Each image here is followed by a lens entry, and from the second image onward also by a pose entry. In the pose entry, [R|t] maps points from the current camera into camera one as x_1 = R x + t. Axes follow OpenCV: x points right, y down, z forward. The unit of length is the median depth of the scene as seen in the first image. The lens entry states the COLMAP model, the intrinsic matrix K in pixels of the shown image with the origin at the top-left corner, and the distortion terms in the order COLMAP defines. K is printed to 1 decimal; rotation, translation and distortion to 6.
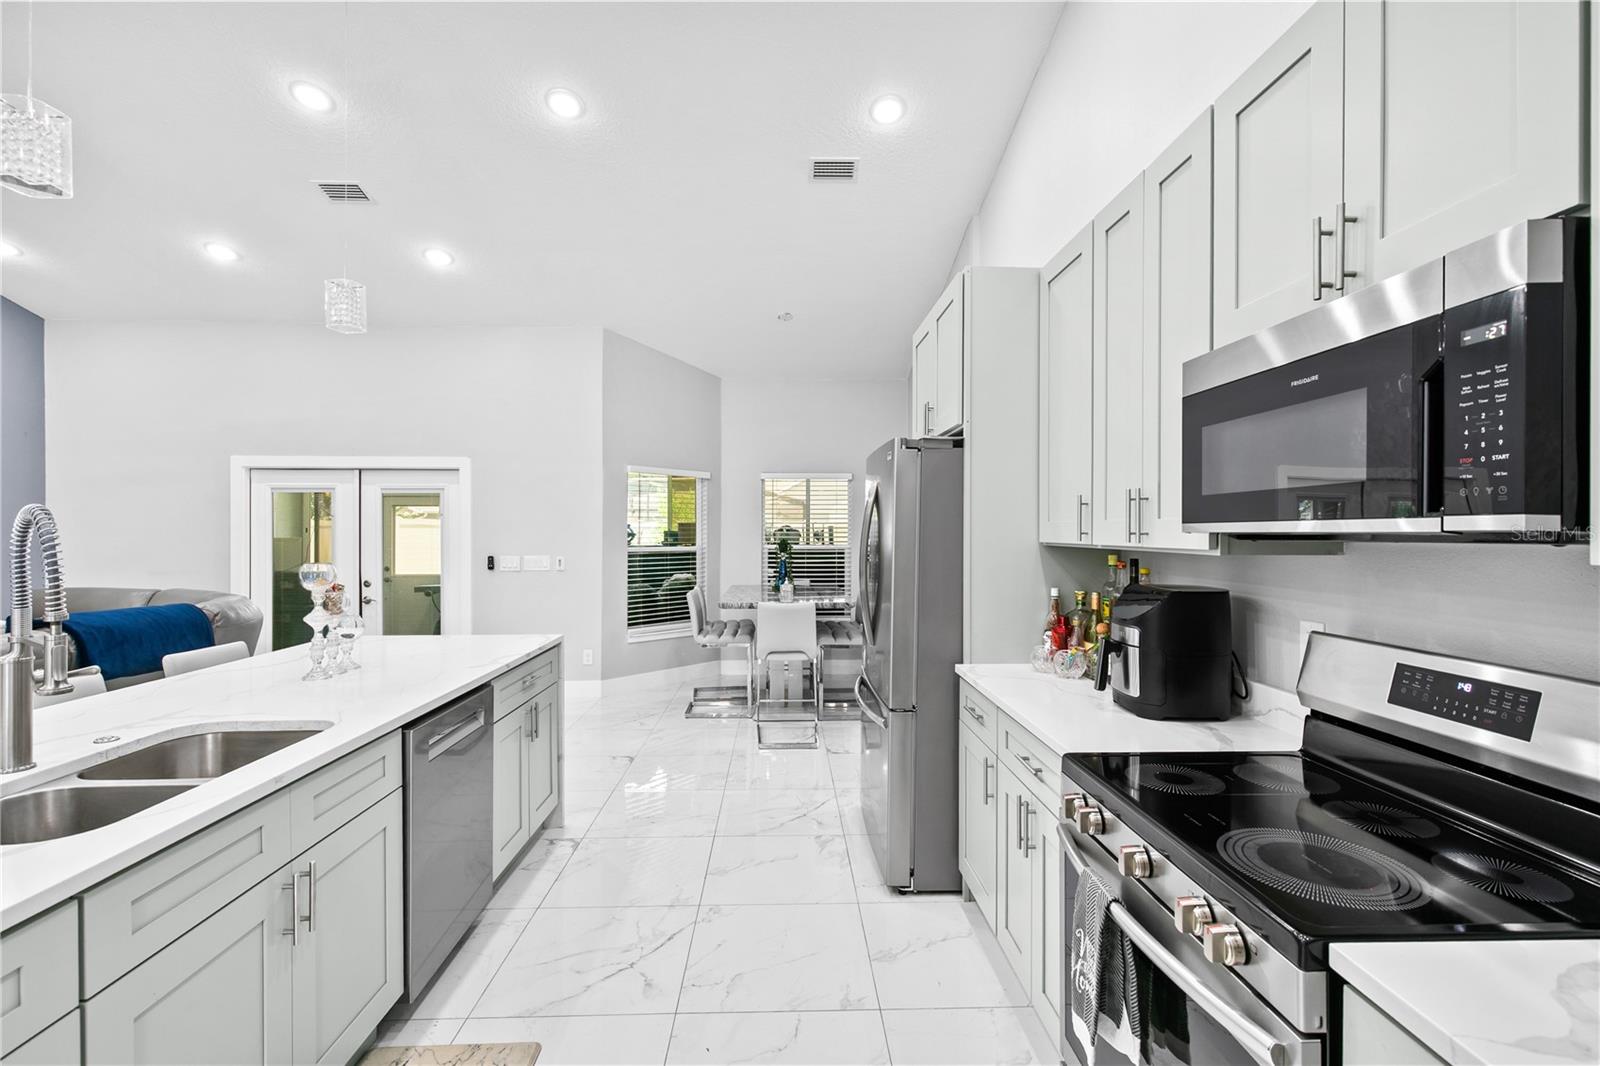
lens RADIAL K [[710.7, 0, 798.7], [0, 710.7, 533.4], [0, 0, 1]] dist [0.008756, -0.000053]
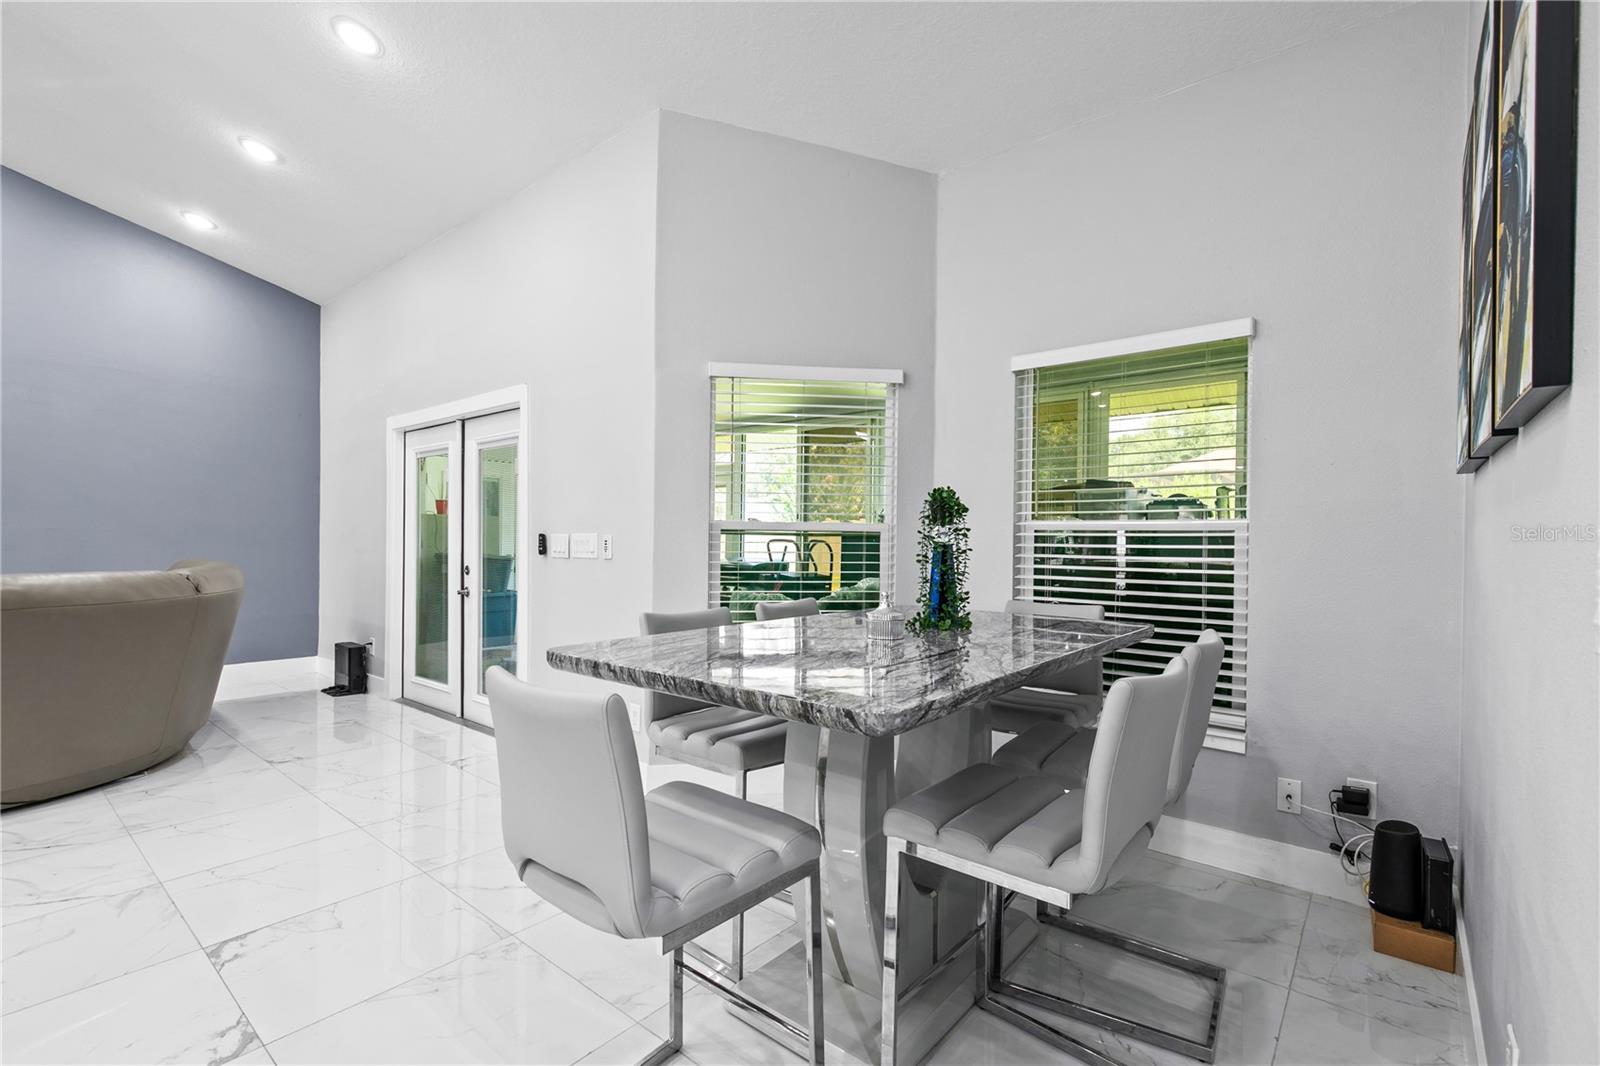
lens RADIAL K [[710.7, 0, 798.2], [0, 710.7, 544.3], [0, 0, 1]] dist [0.008756, -0.000053]
pose [[0.745279, 0.010658, -0.666668, 0.373289], [-0.010607, 0.999935, 0.004128, 0.081053], [0.666668, 0.003995, 0.745344, 1.490790]]
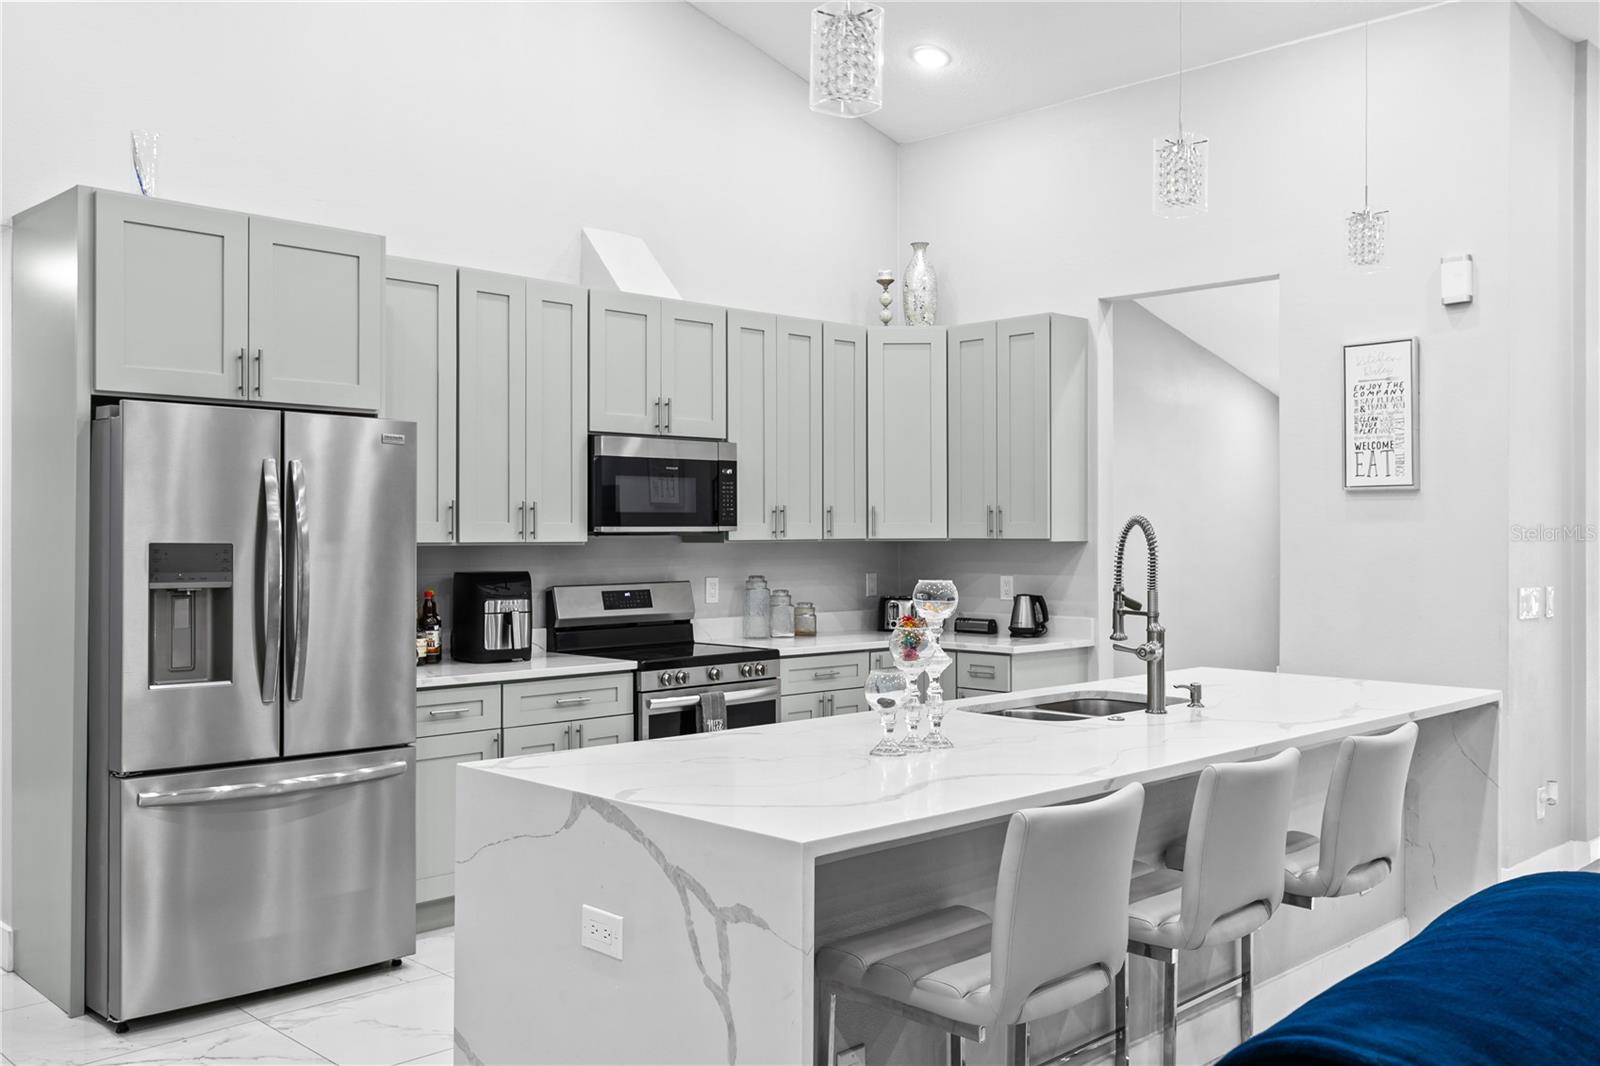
lens RADIAL K [[1405.6, 0, 802.8], [0, 1405.6, 534.7], [0, 0, 1]] dist [0.005238, -0.000358]
pose [[-0.682738, -0.005073, 0.730646, -1.407943], [0.000404, 0.999973, 0.007320, -0.011774], [-0.730664, 0.005292, -0.682717, 1.809963]]
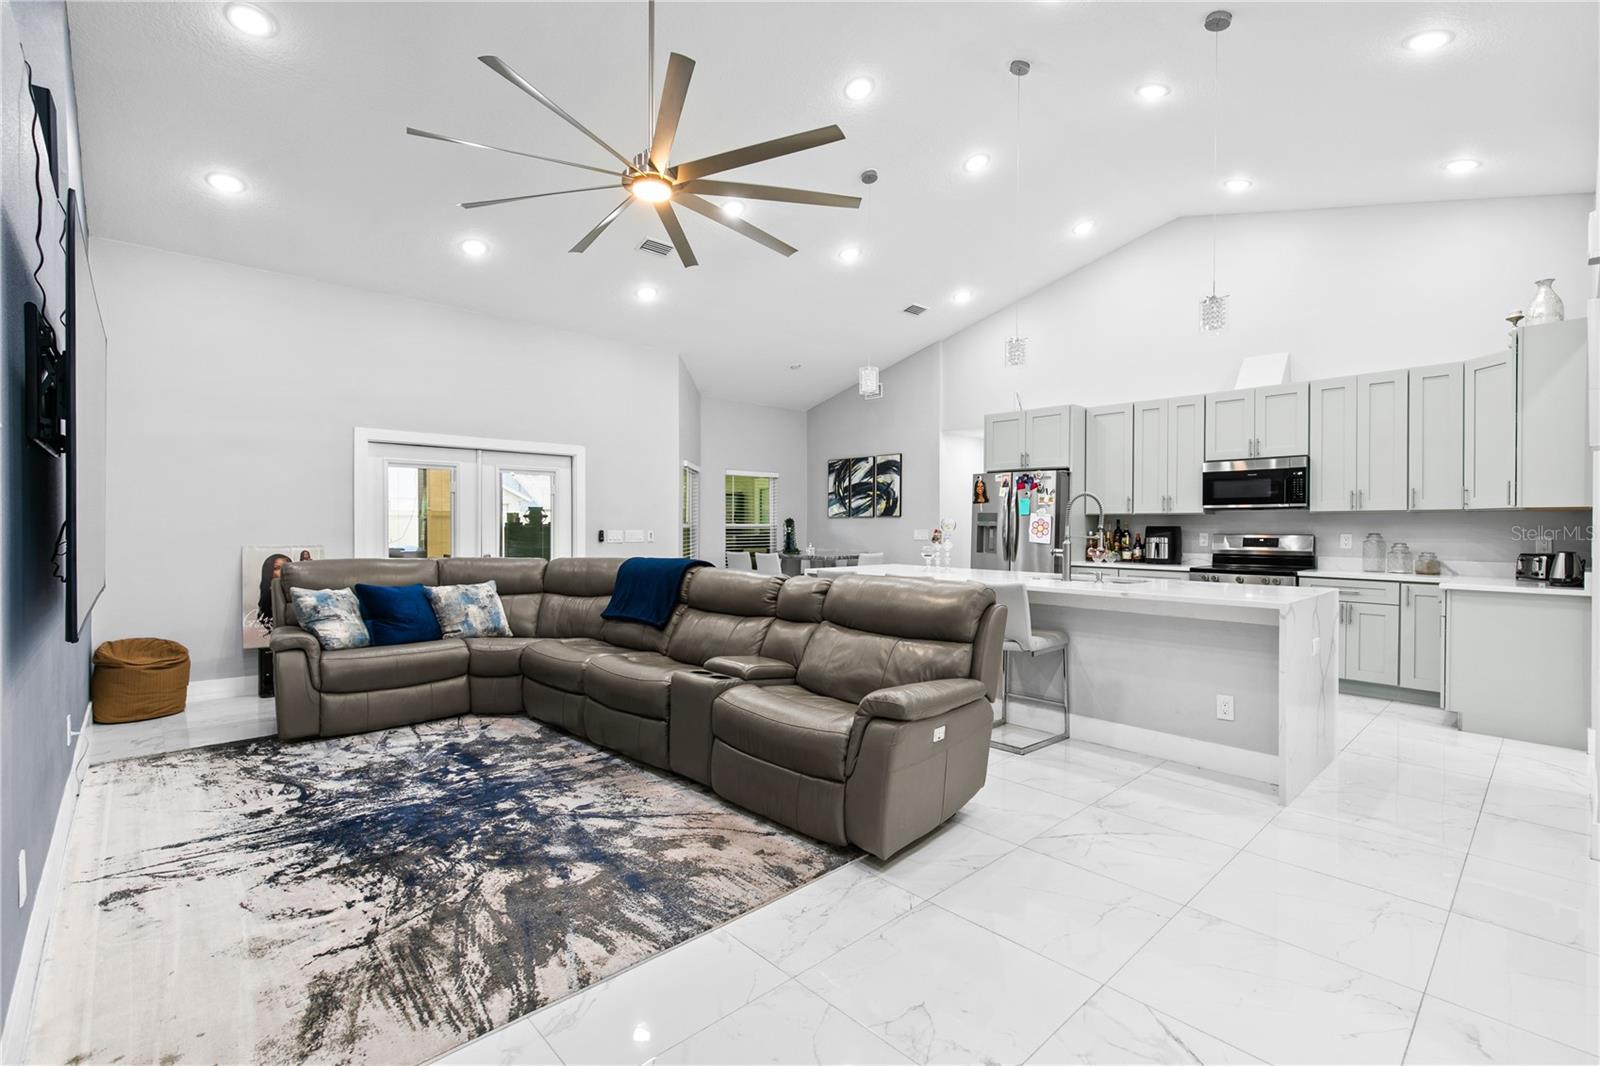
lens RADIAL K [[710.7, 0, 807.1], [0, 710.7, 528.2], [0, 0, 1]] dist [0.008756, -0.000053]
pose [[0.750284, -0.002630, 0.661111, -2.123166], [0.001179, 0.999996, 0.002640, 0.056190], [-0.661115, -0.001202, 0.750284, -0.268728]]
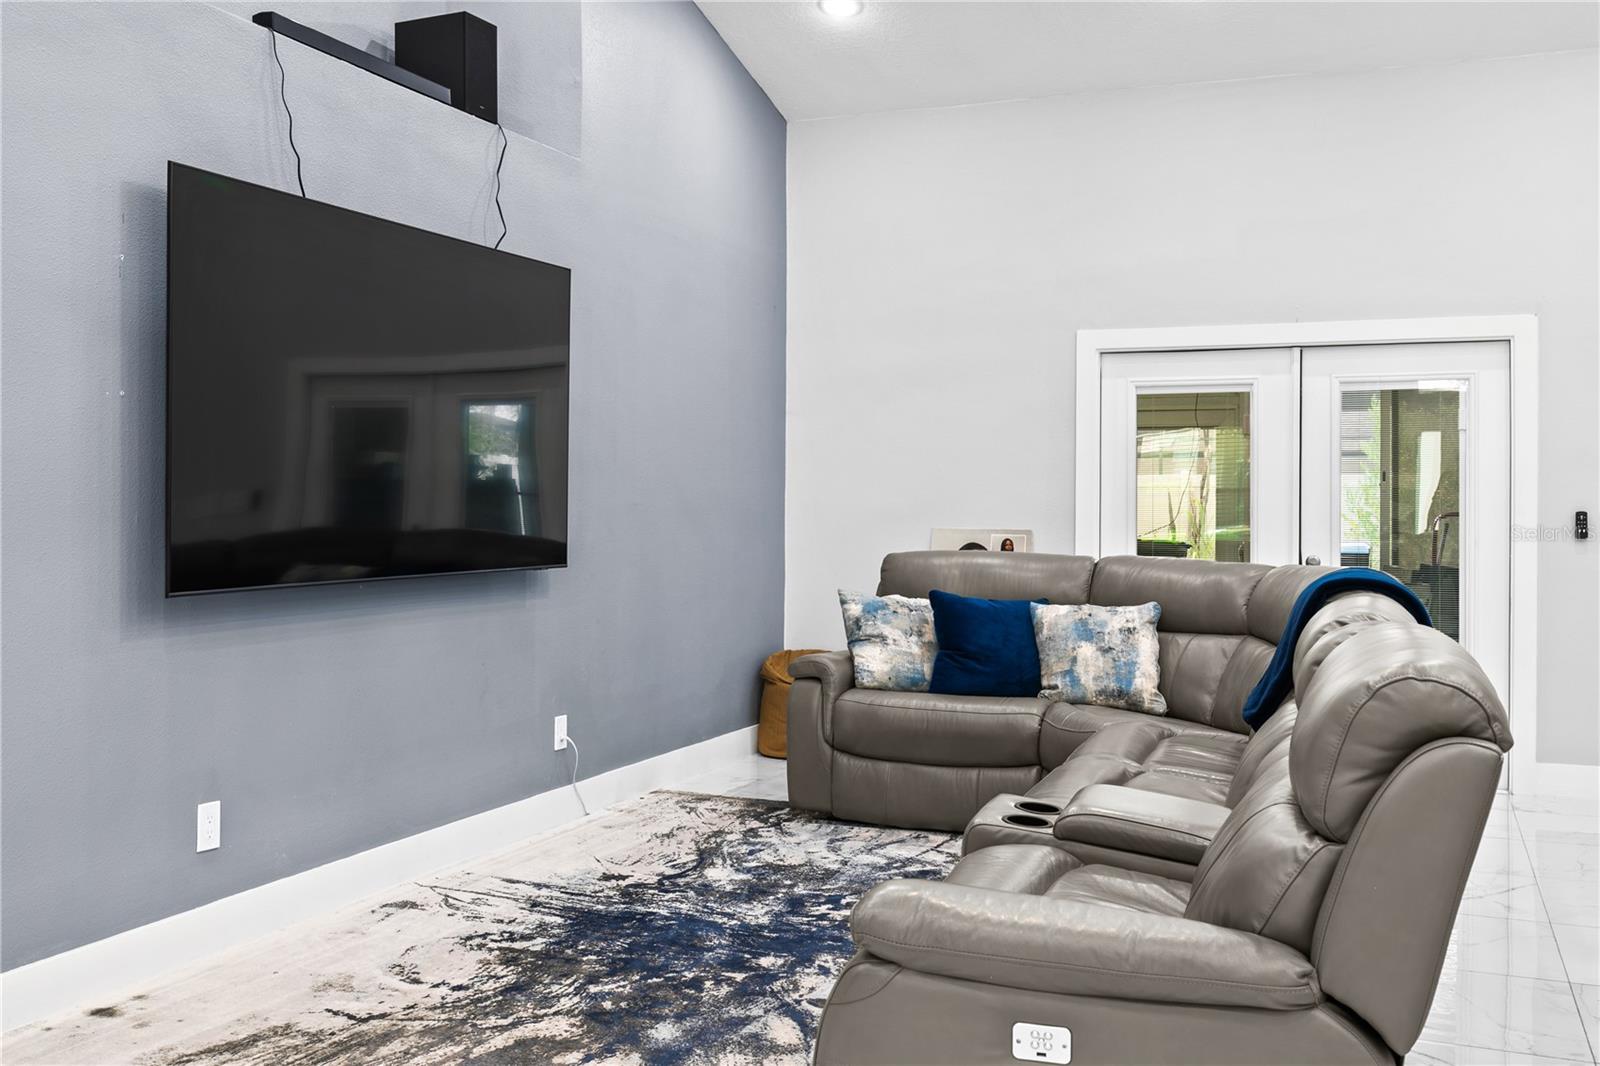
lens RADIAL K [[1516.6, 0, 799.3], [0, 1516.6, 522.8], [0, 0, 1]] dist [0.003011, 0.000000]
pose [[0.916289, 0.008261, -0.400431, -1.122659], [-0.005329, 0.999950, 0.008435, 0.074618], [0.400481, -0.005595, 0.916288, -0.404441]]
